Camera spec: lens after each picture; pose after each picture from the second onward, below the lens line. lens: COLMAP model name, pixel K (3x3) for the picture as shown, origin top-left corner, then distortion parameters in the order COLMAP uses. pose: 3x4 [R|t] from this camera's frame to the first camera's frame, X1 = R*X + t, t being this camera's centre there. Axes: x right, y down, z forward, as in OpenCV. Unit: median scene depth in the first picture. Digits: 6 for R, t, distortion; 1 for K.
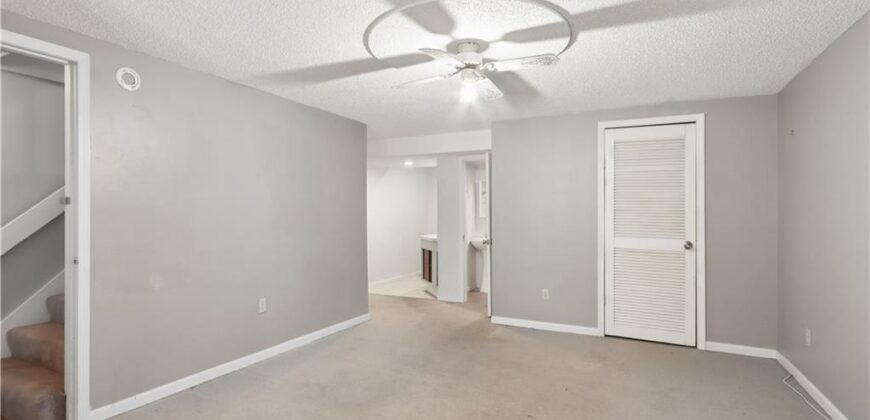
lens RADIAL K [[418.9, 0, 437.1], [0, 418.9, 214.3], [0, 0, 1]] dist [-0.002362, -0.000260]
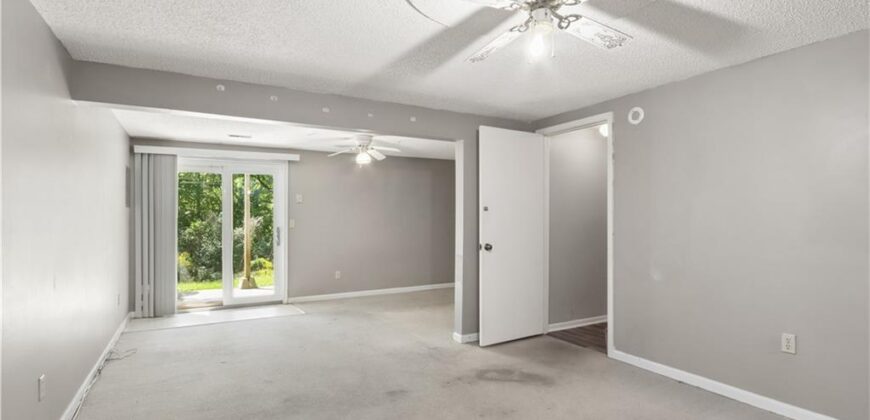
lens RADIAL K [[418.9, 0, 436.1], [0, 418.9, 213.1], [0, 0, 1]] dist [-0.002362, -0.000260]
pose [[-0.555328, 0.002849, -0.831626, 0.661099], [0.015104, 0.999864, -0.006660, -0.016346], [0.831494, -0.016260, -0.555295, 1.117120]]
